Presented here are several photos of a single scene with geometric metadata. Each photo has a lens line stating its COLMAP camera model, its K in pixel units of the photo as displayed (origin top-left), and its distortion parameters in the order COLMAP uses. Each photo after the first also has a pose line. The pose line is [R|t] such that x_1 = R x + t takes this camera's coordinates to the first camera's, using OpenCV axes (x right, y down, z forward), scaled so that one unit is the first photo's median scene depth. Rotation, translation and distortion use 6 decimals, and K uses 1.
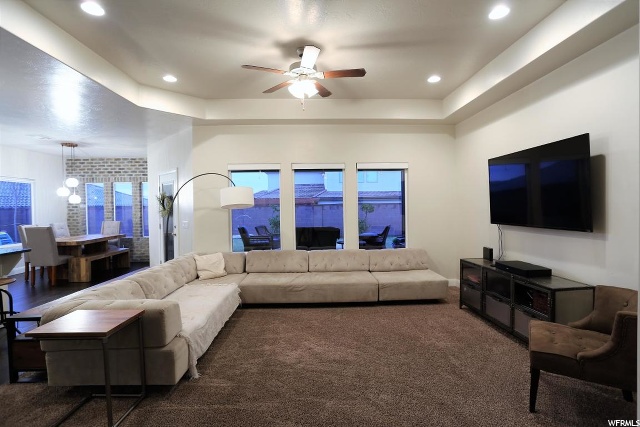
lens RADIAL K [[310.2, 0, 322.2], [0, 310.2, 211.6], [0, 0, 1]] dist [-0.066029, 0.028281]
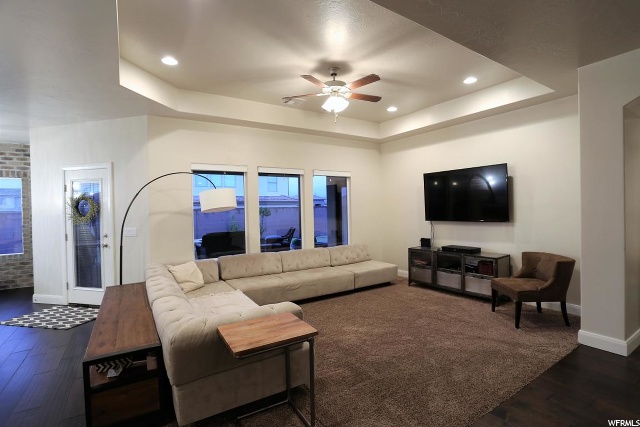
lens RADIAL K [[310.2, 0, 322.2], [0, 310.2, 211.6], [0, 0, 1]] dist [-0.066029, 0.028281]
pose [[0.859984, -0.009424, 0.510234, -0.392425], [0.017709, 0.999778, -0.011383, 0.004808], [-0.510013, 0.018826, 0.859960, 0.032370]]
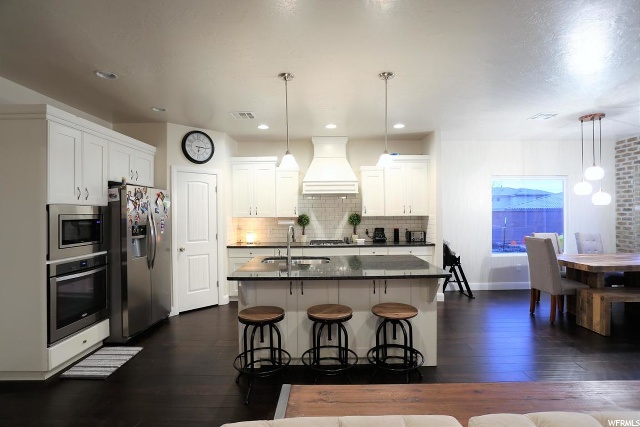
lens RADIAL K [[310.2, 0, 322.2], [0, 310.2, 211.6], [0, 0, 1]] dist [-0.066029, 0.028281]
pose [[-0.039874, 0.008814, -0.999166, -0.166099], [-0.009027, 0.999917, 0.009181, -0.015022], [0.999164, 0.009386, -0.039791, 0.468726]]
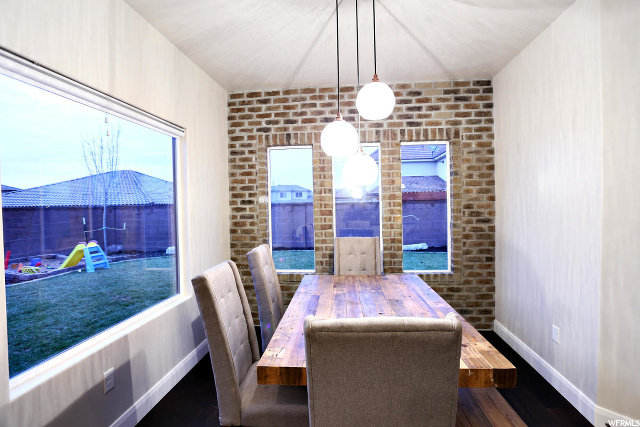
lens RADIAL K [[310.2, 0, 322.2], [0, 310.2, 211.6], [0, 0, 1]] dist [-0.066029, 0.028281]
pose [[0.990444, -0.003392, -0.137871, -0.915015], [0.003918, 0.999986, 0.003543, -0.003806], [0.137857, -0.004049, 0.990444, 0.796691]]
